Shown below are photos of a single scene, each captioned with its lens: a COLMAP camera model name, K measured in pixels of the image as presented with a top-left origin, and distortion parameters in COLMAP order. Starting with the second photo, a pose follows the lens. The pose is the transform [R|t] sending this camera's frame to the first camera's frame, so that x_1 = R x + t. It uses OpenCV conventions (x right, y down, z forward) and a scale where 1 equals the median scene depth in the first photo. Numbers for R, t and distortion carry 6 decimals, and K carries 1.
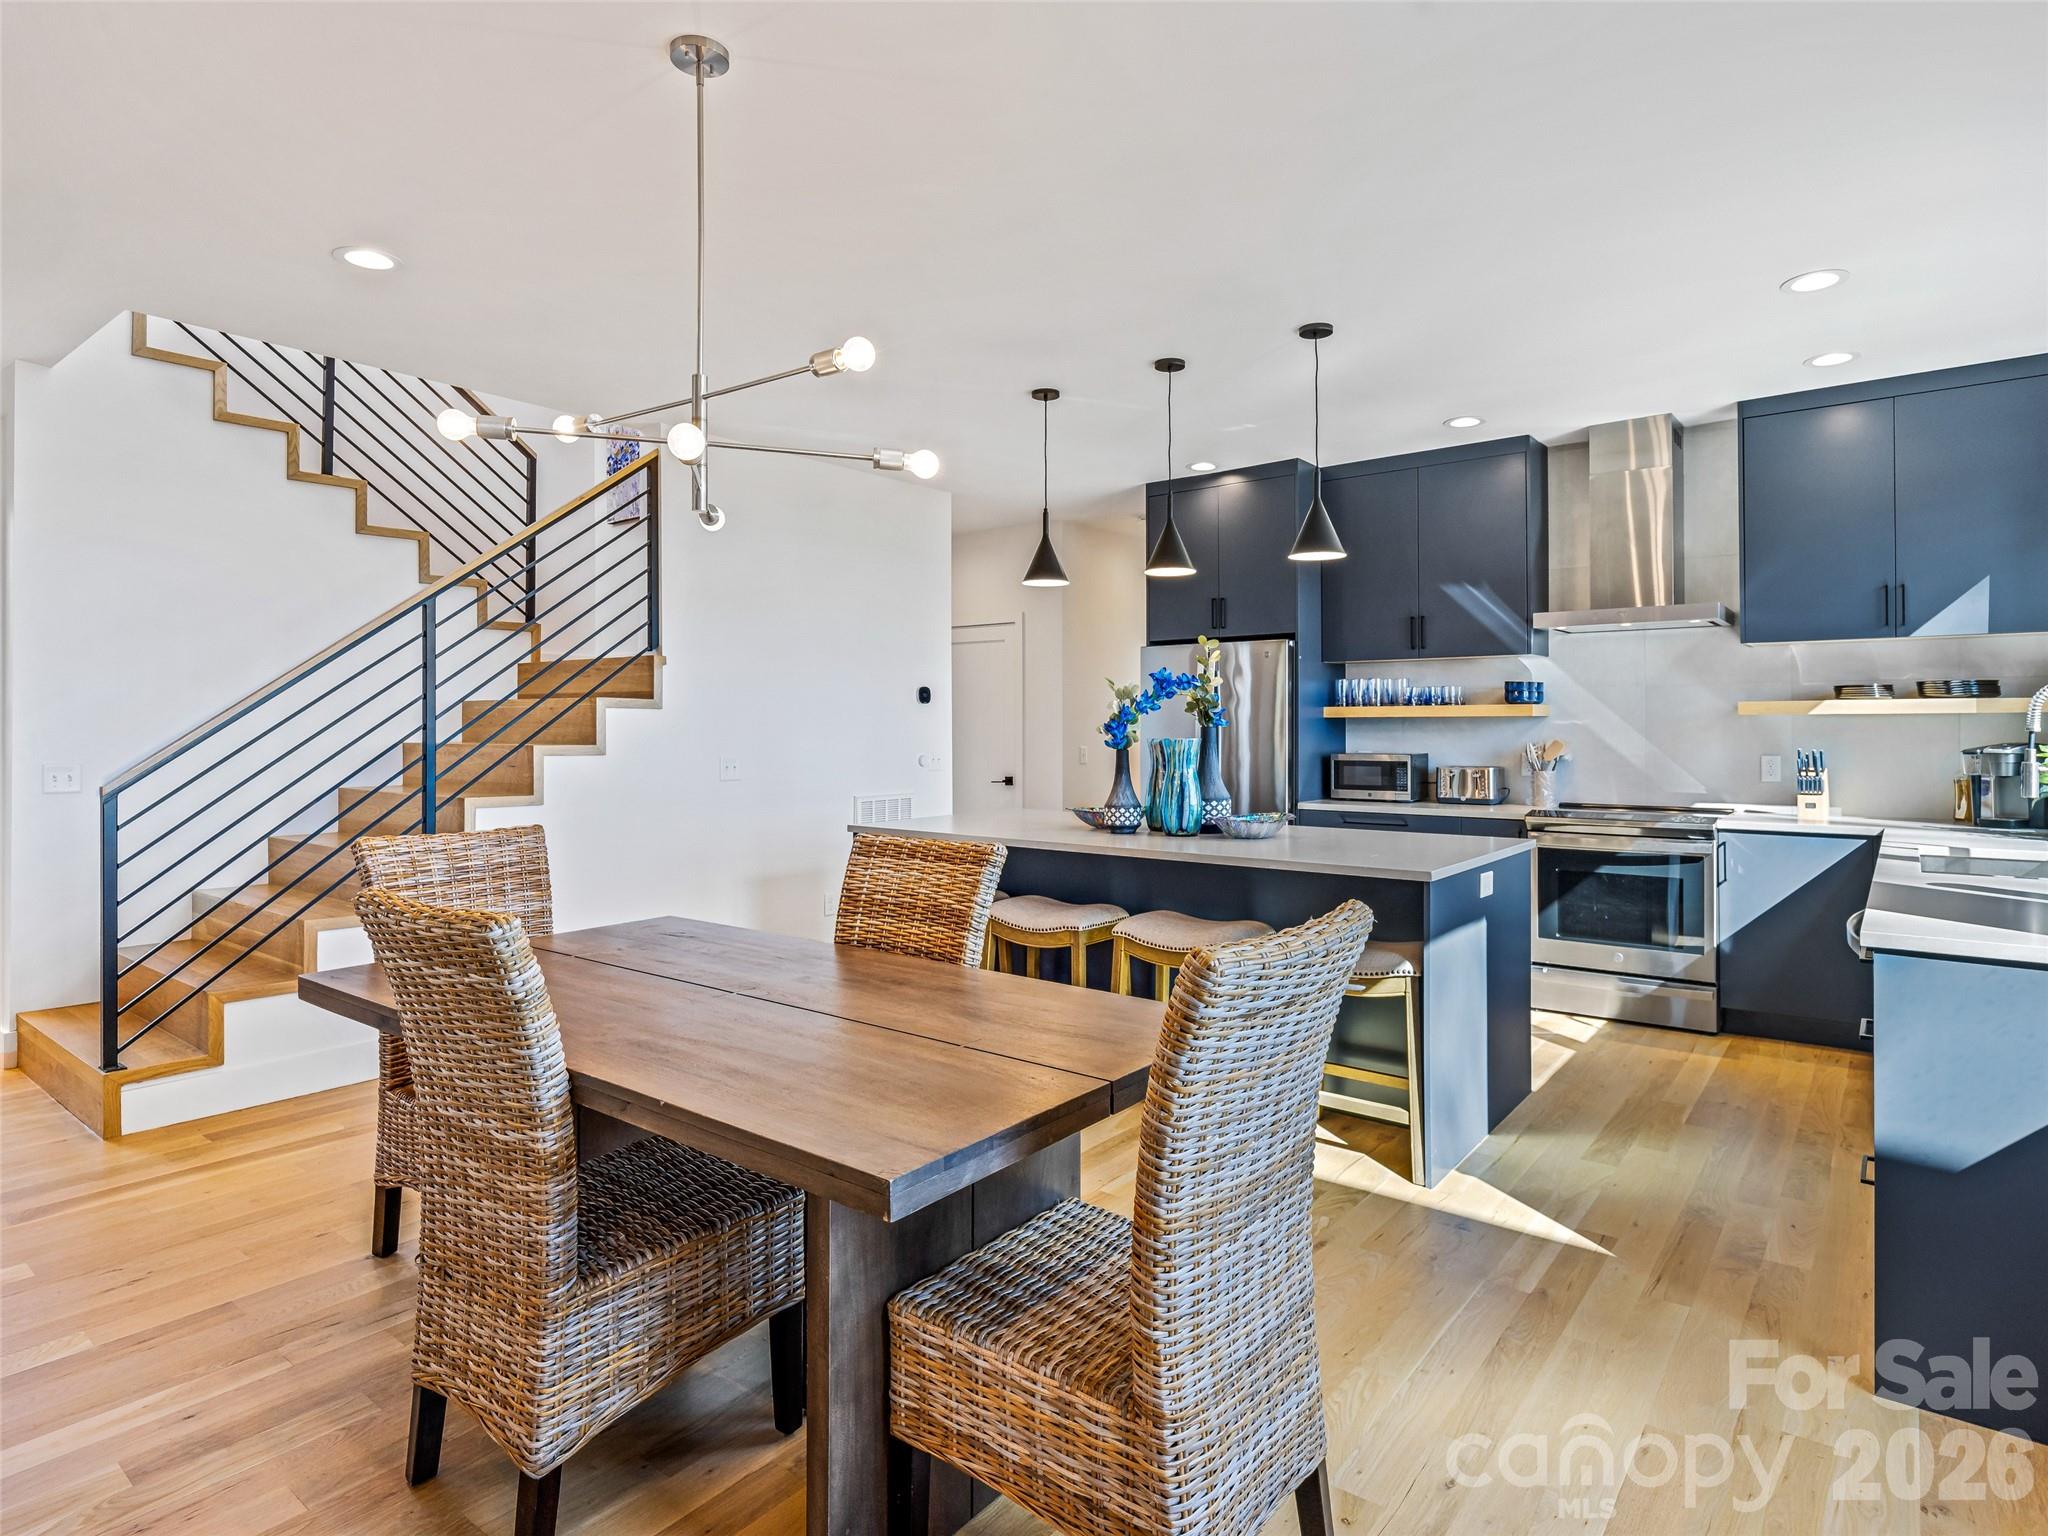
lens RADIAL K [[1135.1, 0, 1022.7], [0, 1135.1, 758.6], [0, 0, 1]] dist [0.008110, 0.000470]
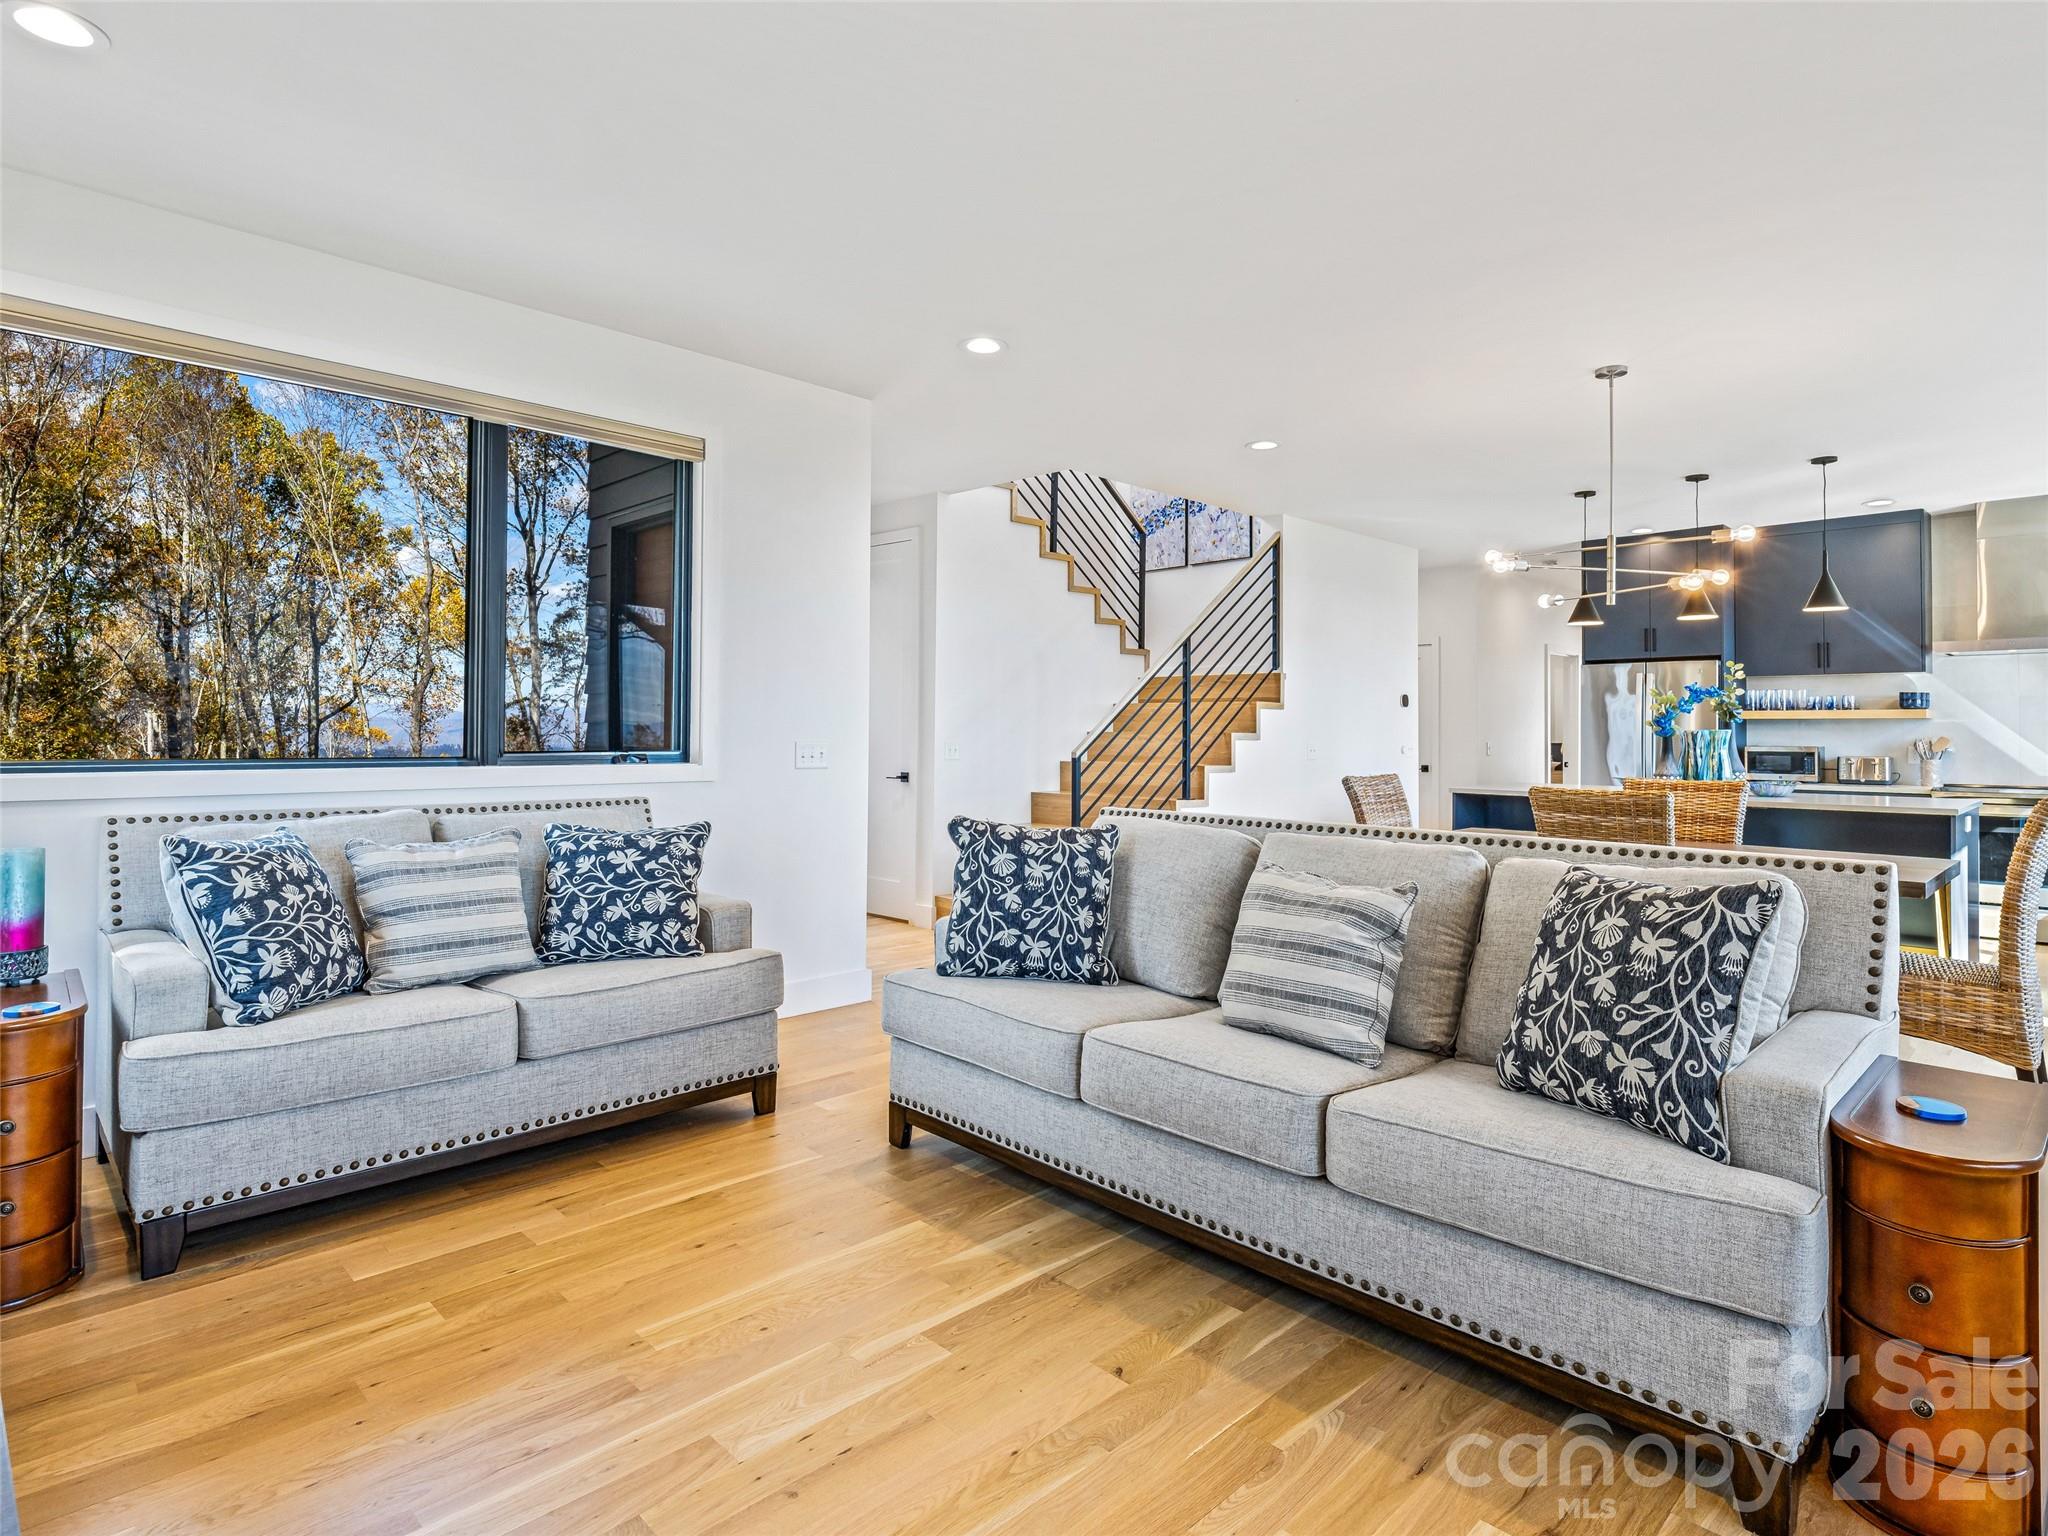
lens RADIAL K [[1108.8, 0, 1022.4], [0, 1108.8, 751.5], [0, 0, 1]] dist [-0.004044, -0.000567]
pose [[0.991578, 0.008651, -0.129222, -0.423870], [-0.010084, 0.999895, -0.010446, 0.025537], [0.129118, 0.011661, 0.991561, -0.412255]]
